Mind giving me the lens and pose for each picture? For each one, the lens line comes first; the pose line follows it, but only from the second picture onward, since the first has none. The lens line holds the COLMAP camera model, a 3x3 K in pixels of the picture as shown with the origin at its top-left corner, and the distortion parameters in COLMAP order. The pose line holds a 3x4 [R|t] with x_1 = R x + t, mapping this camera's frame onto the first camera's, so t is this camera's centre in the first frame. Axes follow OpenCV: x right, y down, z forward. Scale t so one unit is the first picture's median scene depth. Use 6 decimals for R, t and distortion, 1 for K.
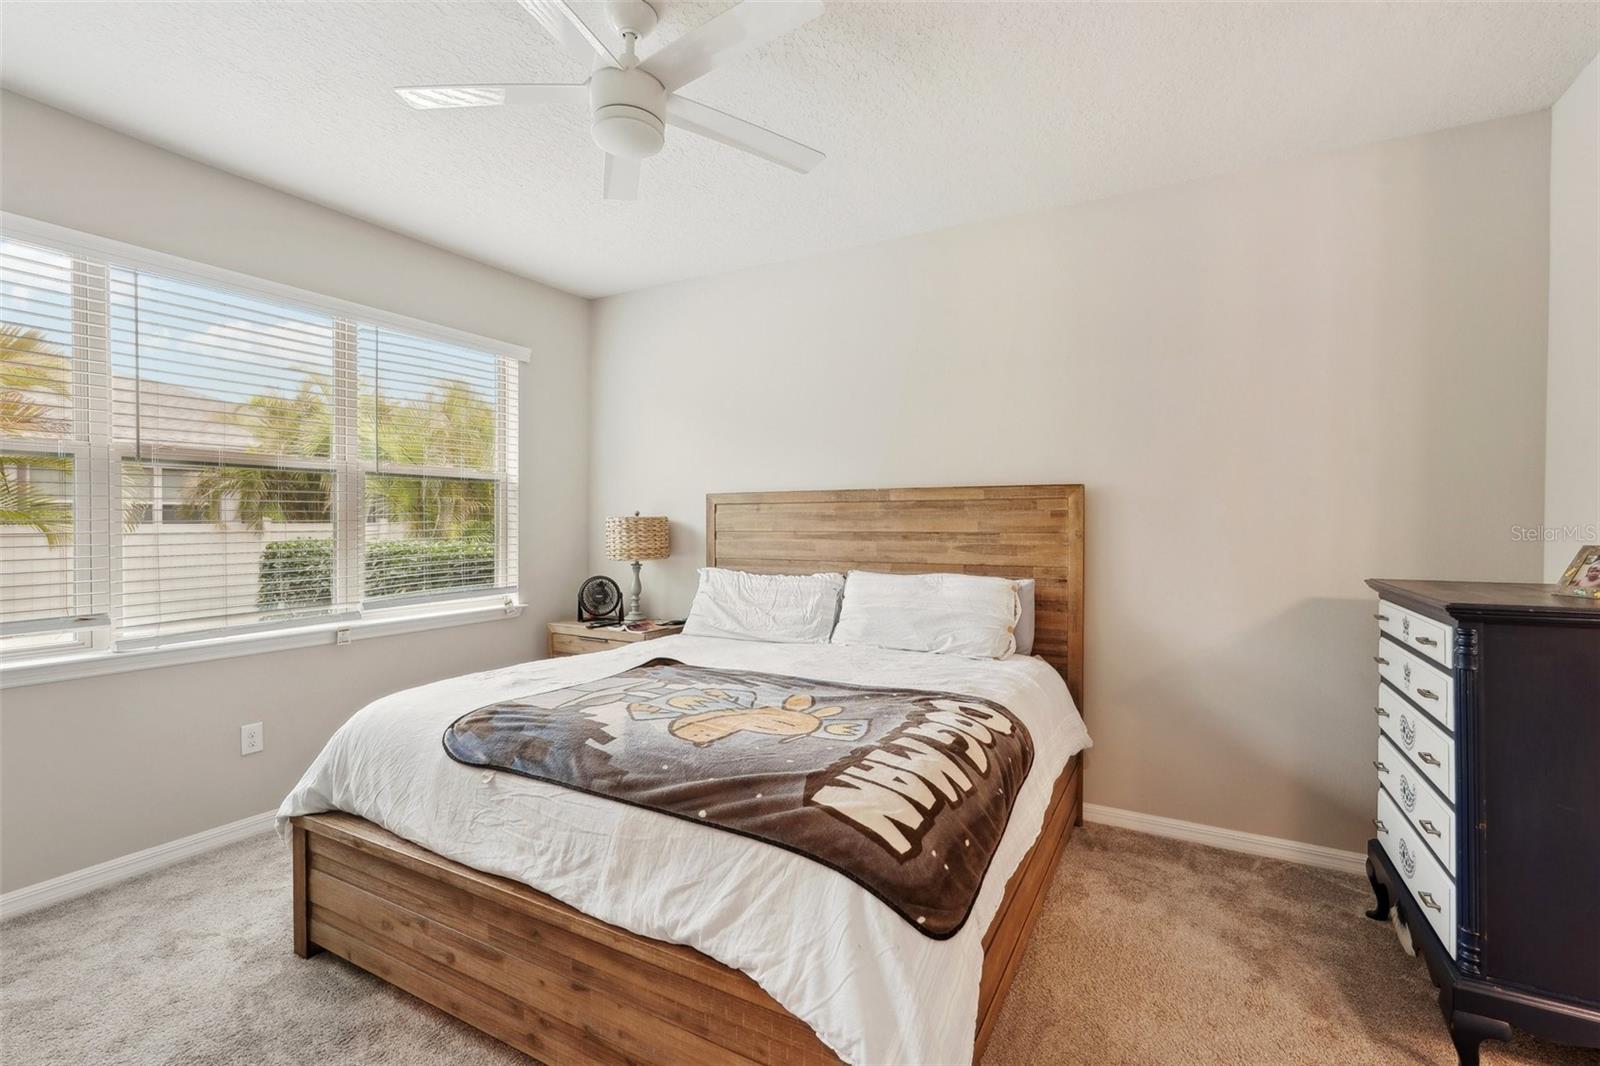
lens RADIAL K [[706.2, 0, 799.2], [0, 706.2, 523.7], [0, 0, 1]] dist [-0.016847, 0.006663]
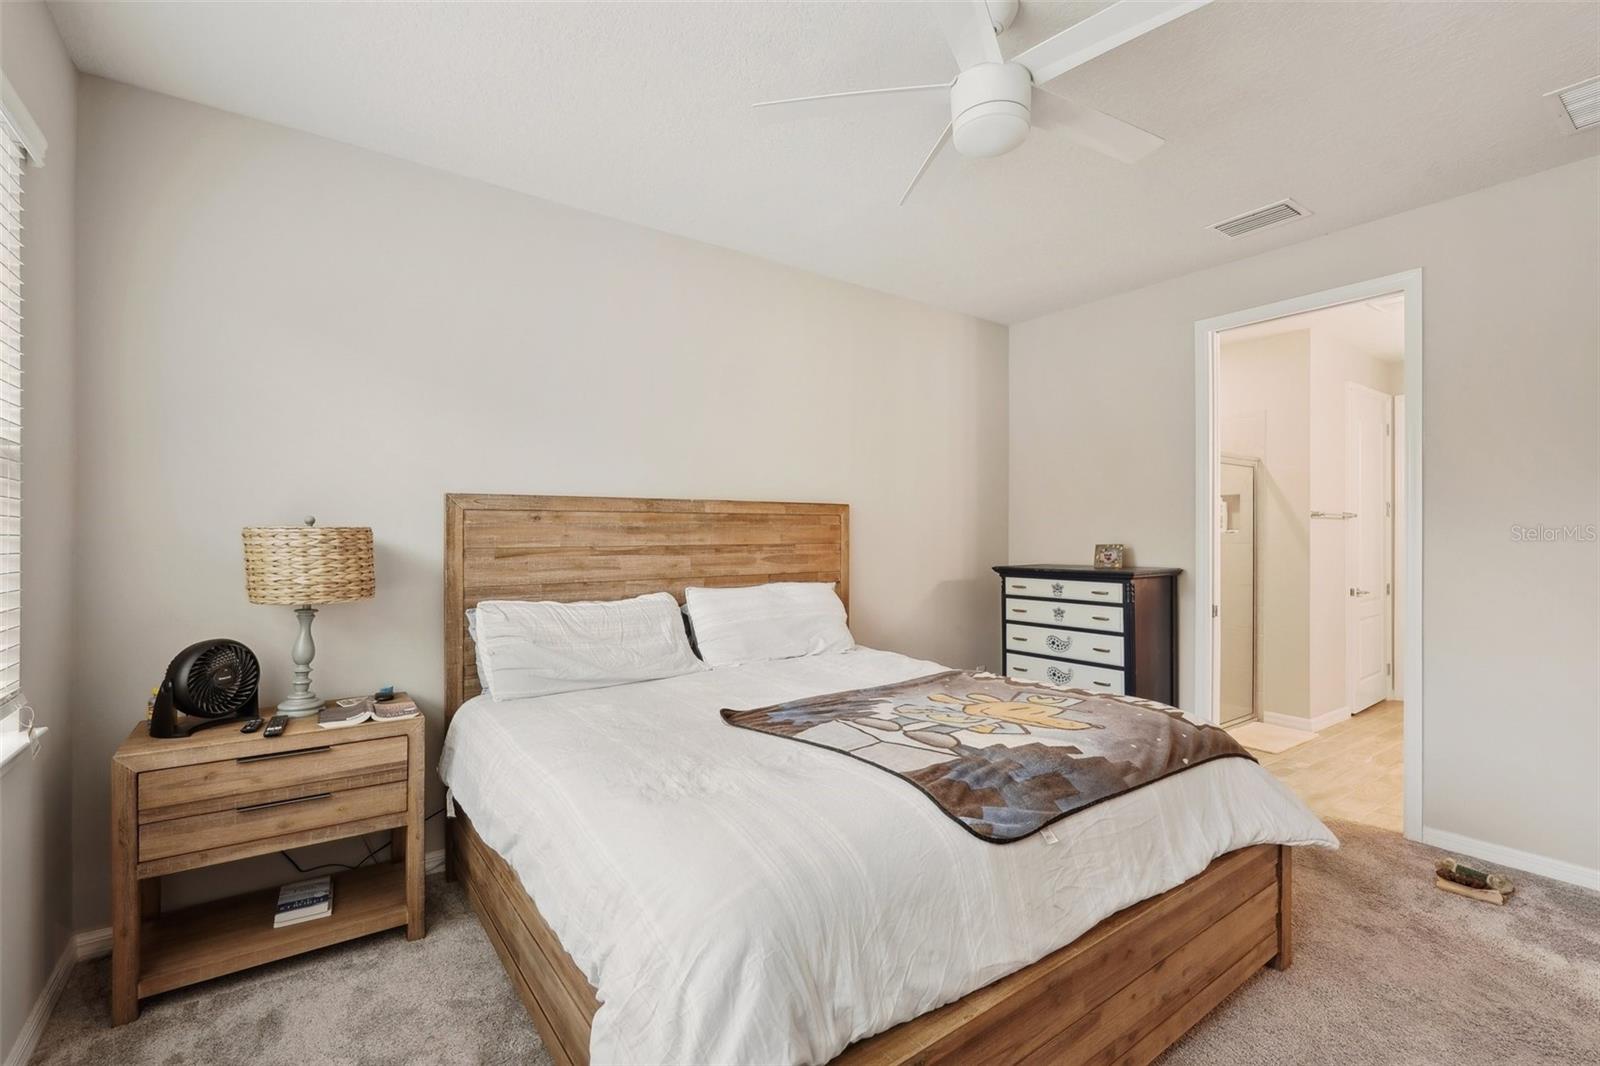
lens RADIAL K [[717.9, 0, 801.1], [0, 717.9, 531.8], [0, 0, 1]] dist [-0.012362, 0.000480]
pose [[0.425602, 0.001912, 0.904908, -0.716222], [0.004754, 0.999979, -0.004349, -0.001721], [-0.904898, 0.006153, 0.425585, 0.479034]]
